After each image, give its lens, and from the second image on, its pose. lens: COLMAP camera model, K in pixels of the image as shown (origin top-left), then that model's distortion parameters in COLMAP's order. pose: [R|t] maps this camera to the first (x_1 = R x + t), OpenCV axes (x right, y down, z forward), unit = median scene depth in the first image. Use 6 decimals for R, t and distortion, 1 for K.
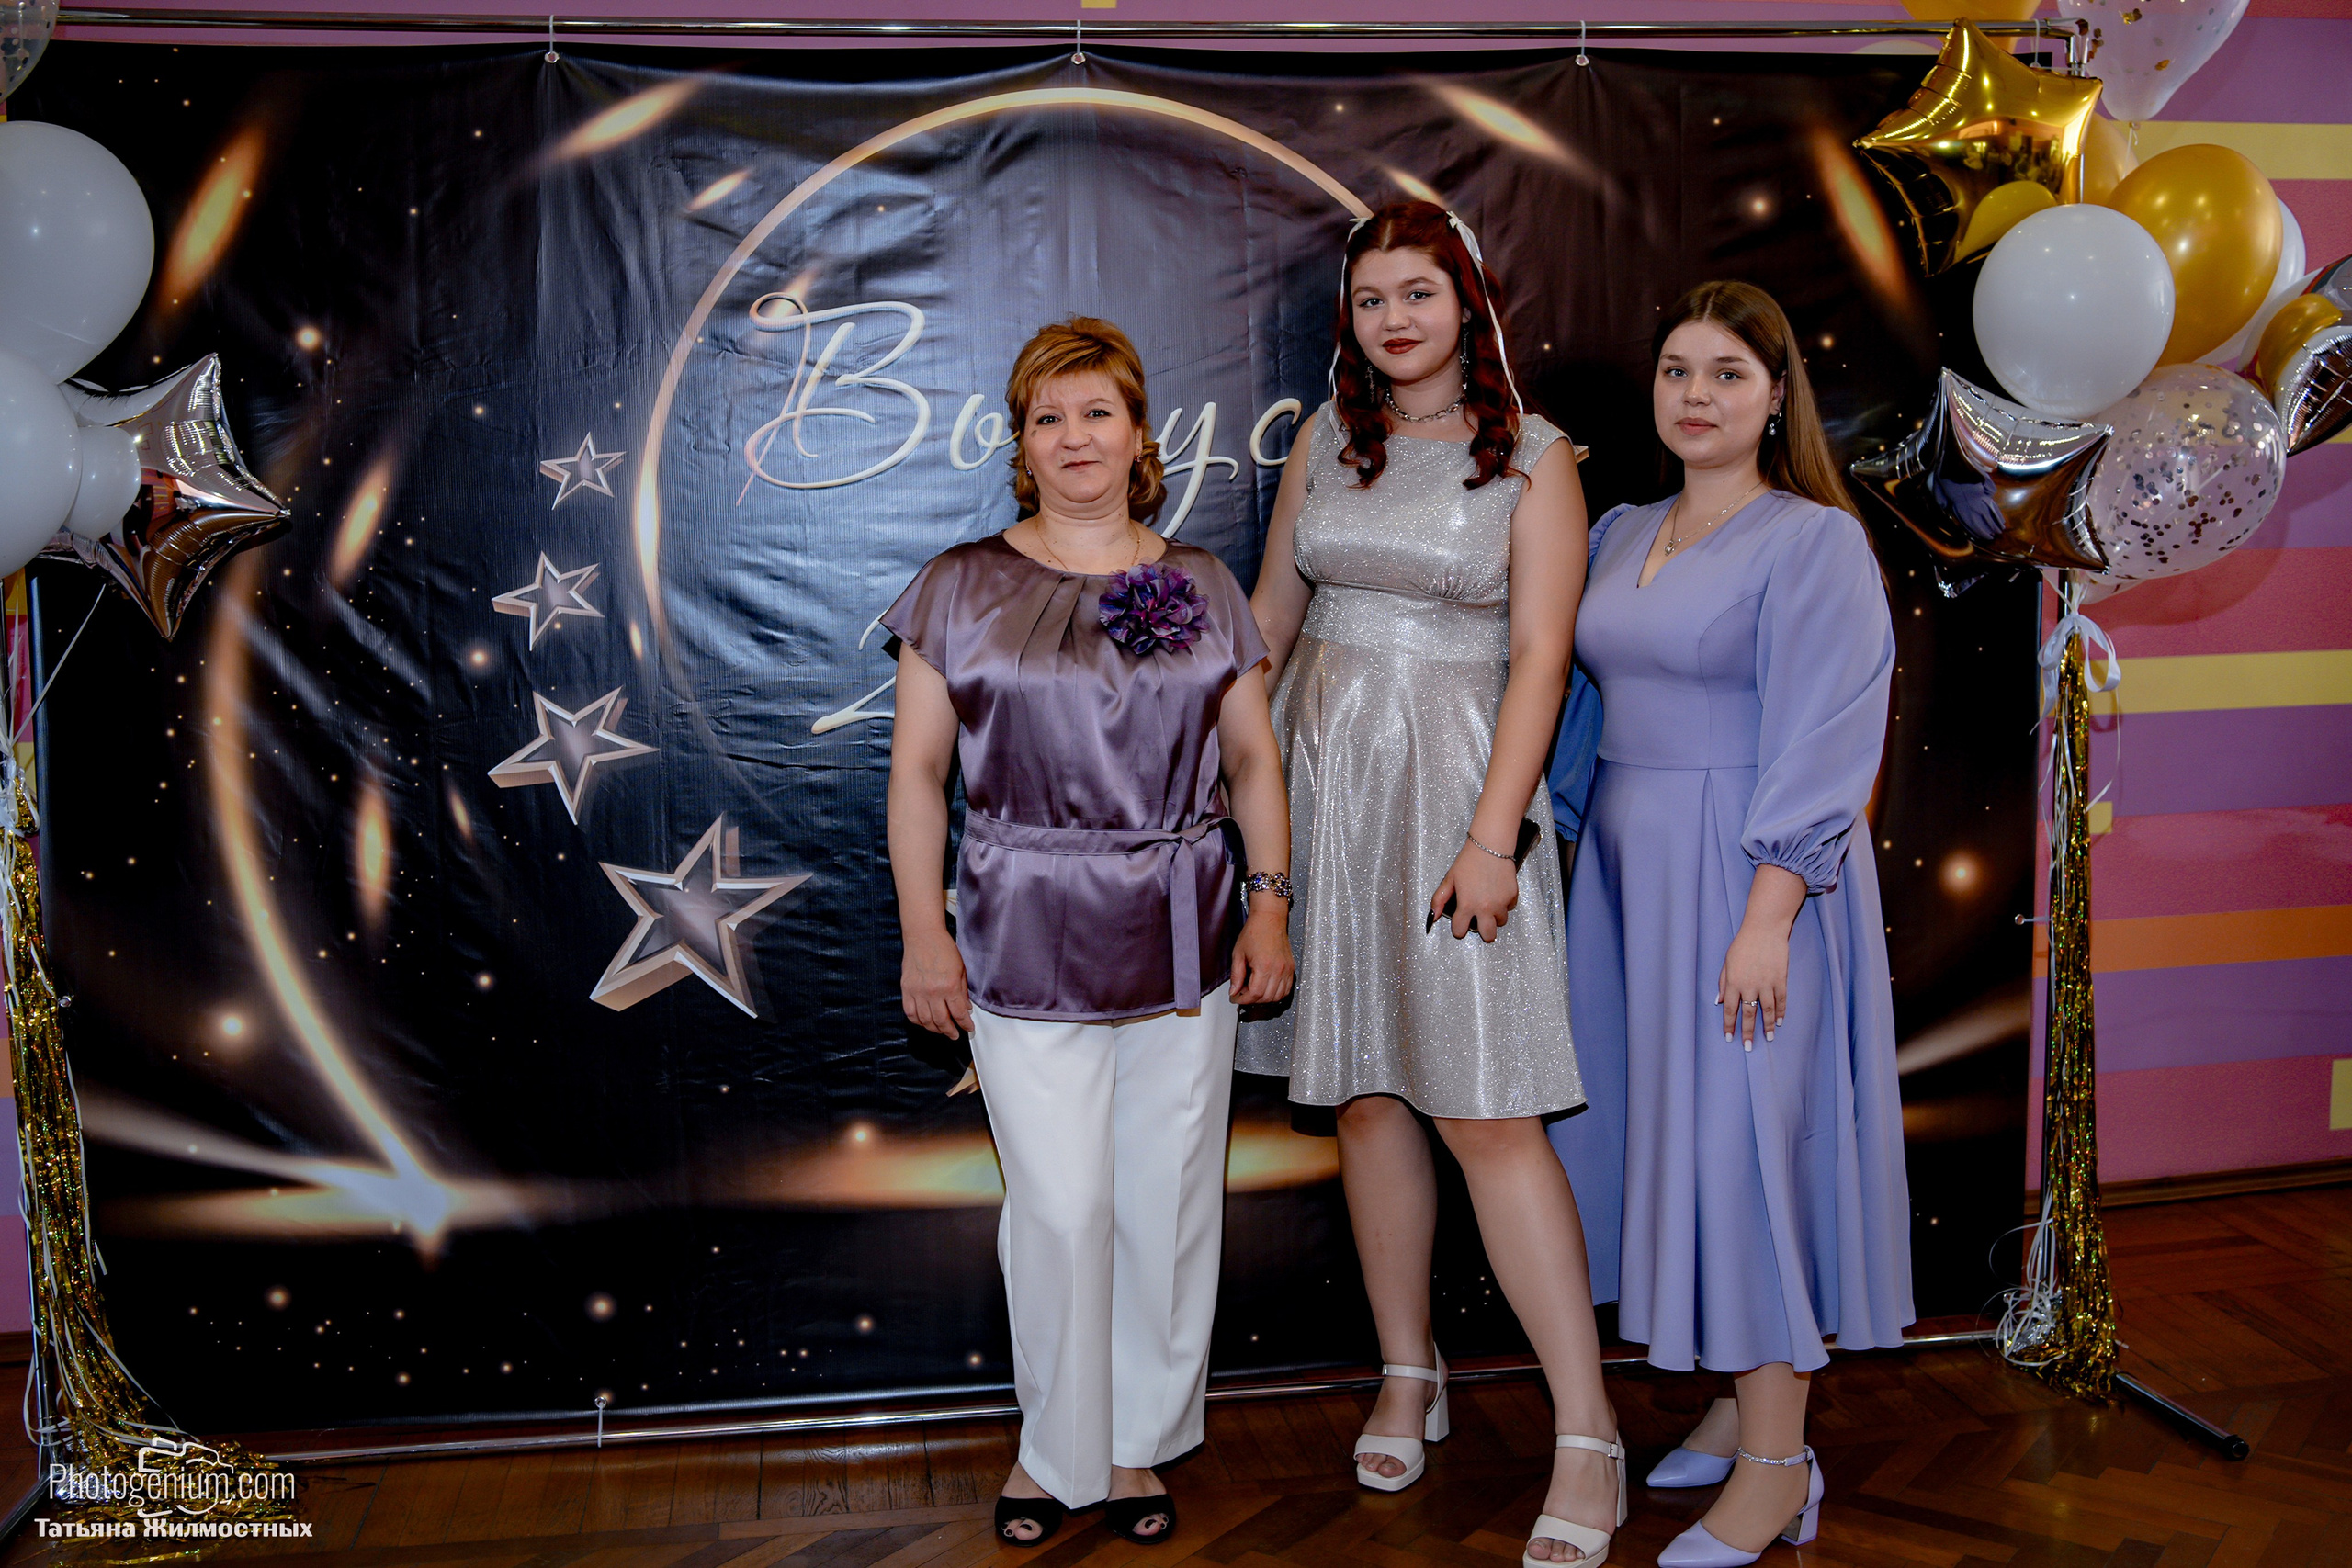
lens RADIAL K [[2531.9, 0, 1164.2], [0, 2531.9, 760.5], [0, 0, 1]] dist [-0.067658, 0.000000]
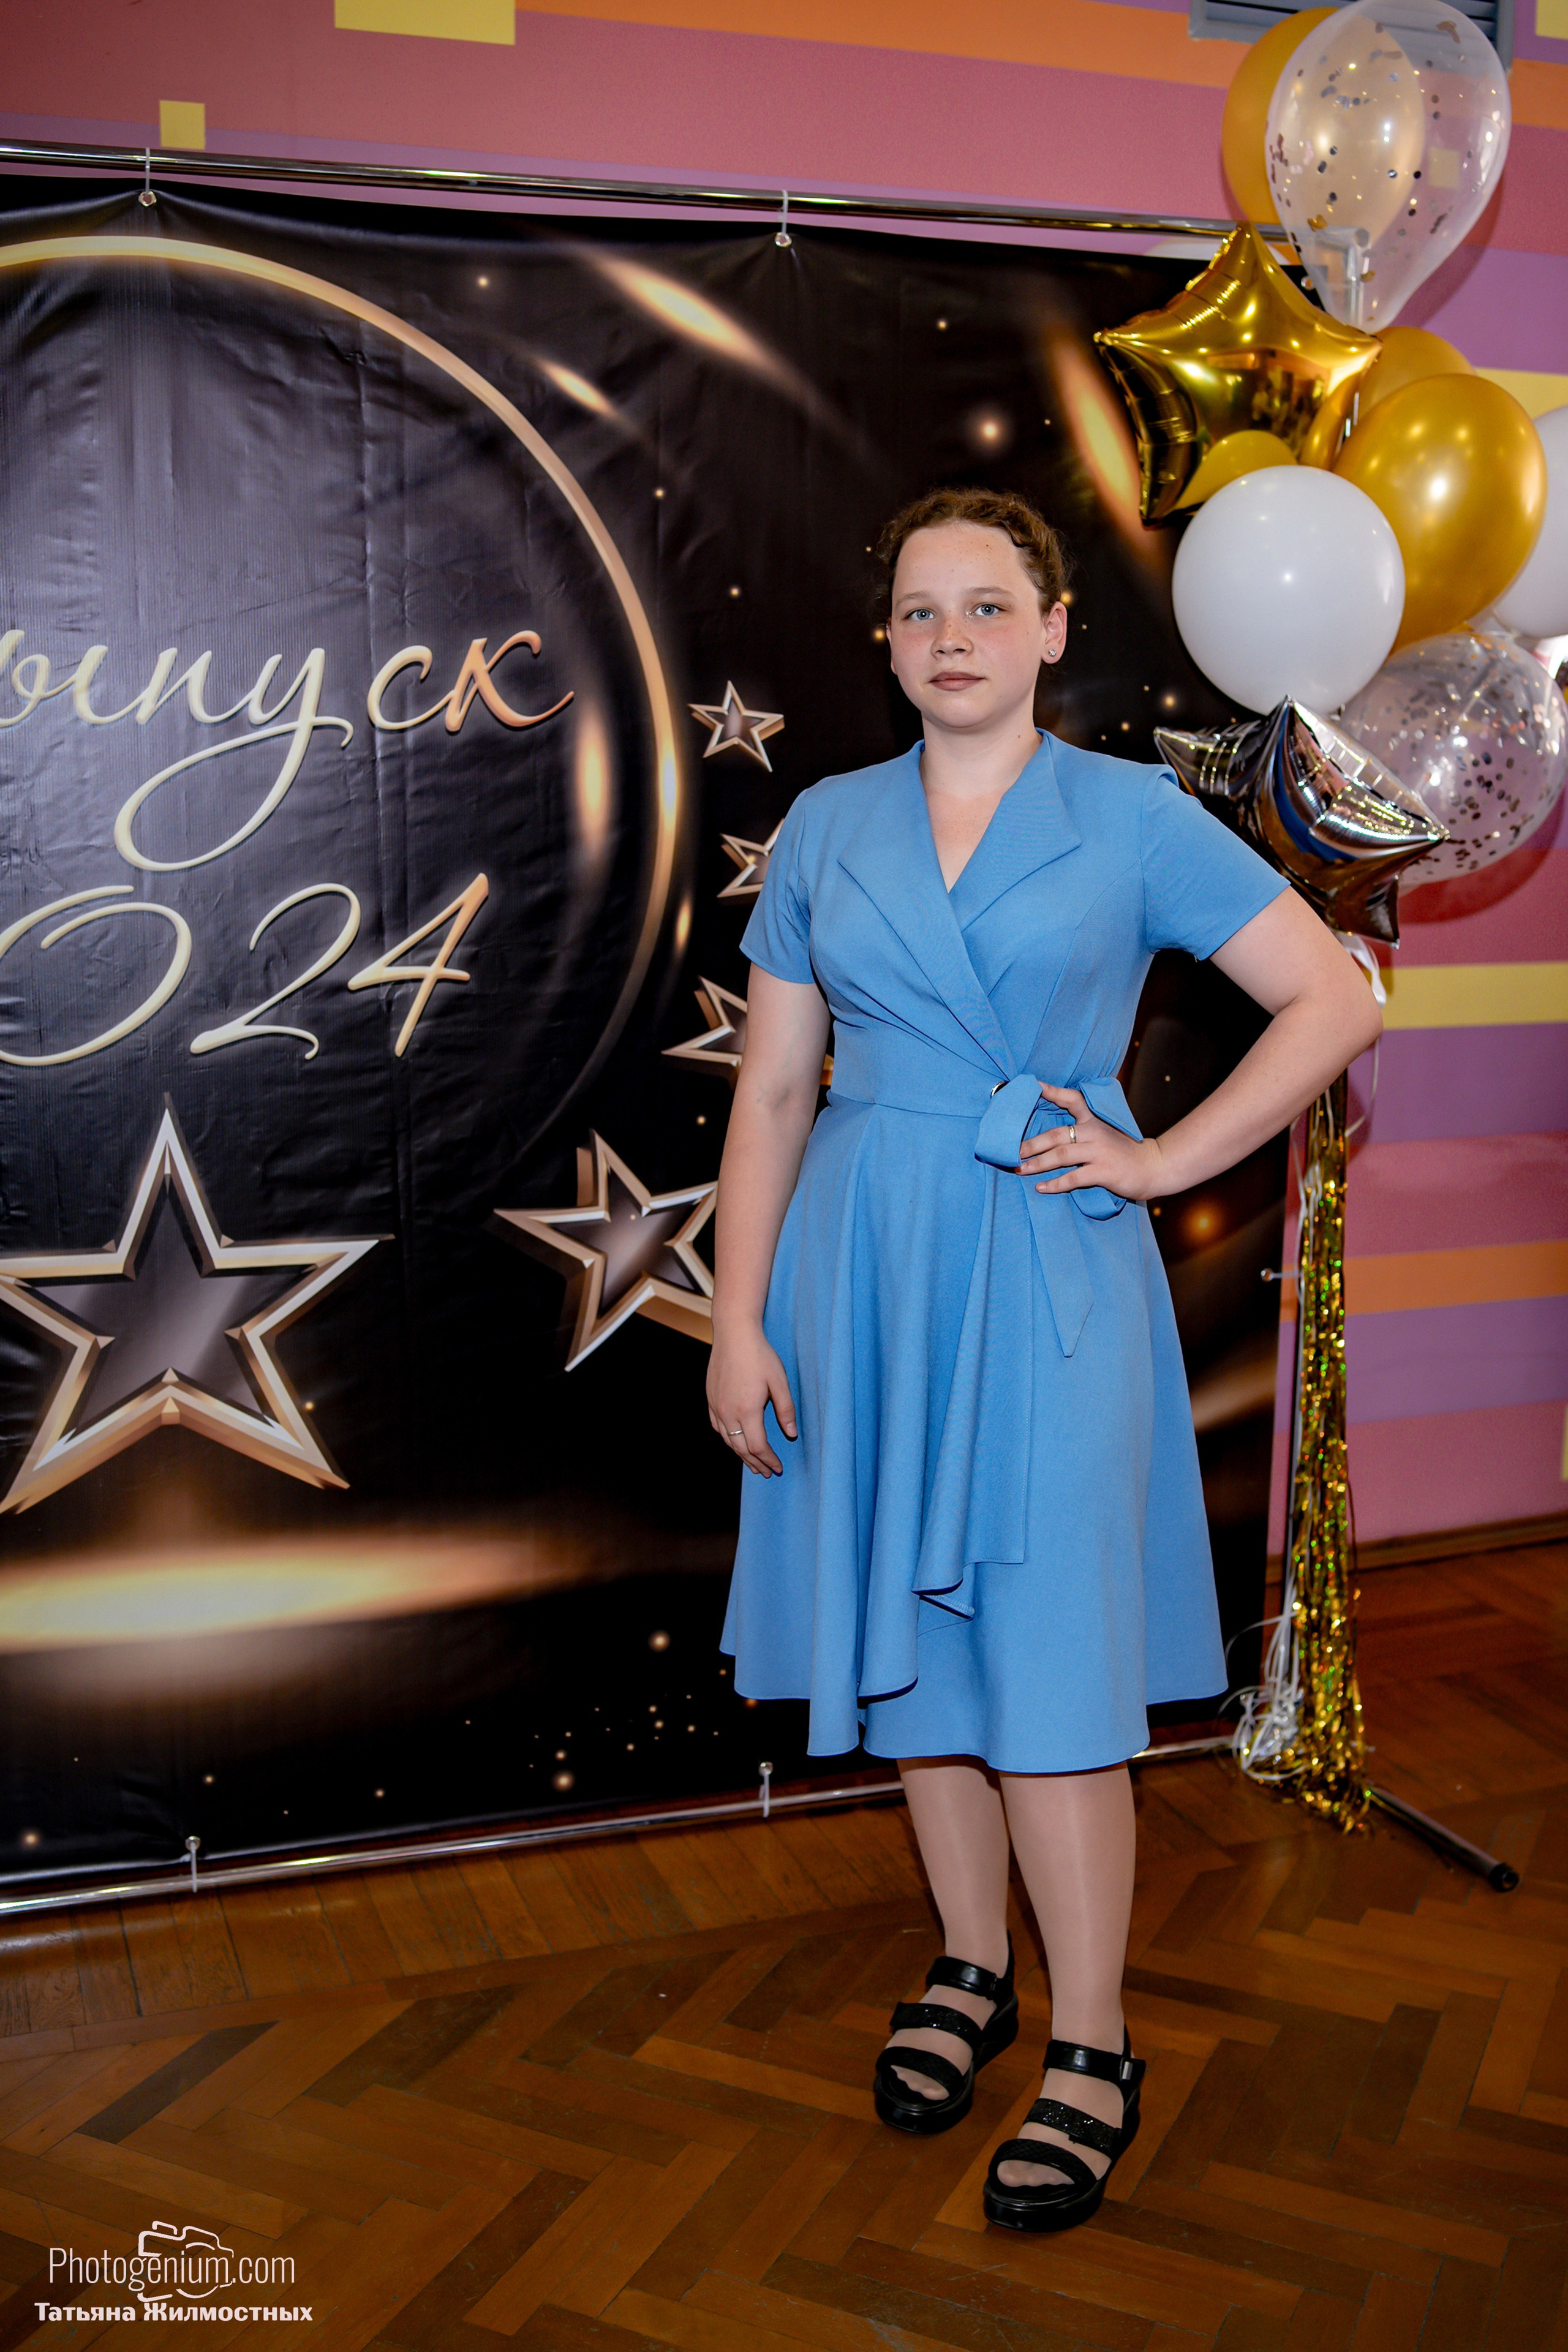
lens RADIAL K [[2532.1, 0, 809.5], [0, 2532.1, 1166.6], [0, 0, 1]] dist [-0.067658, 0.000000]
pose [[0.980833, -0.004543, 0.194795, 0.015049], [-0.007184, 0.998205, 0.059453, -0.027092], [-0.194716, -0.059713, 0.979040, 0.185242]]
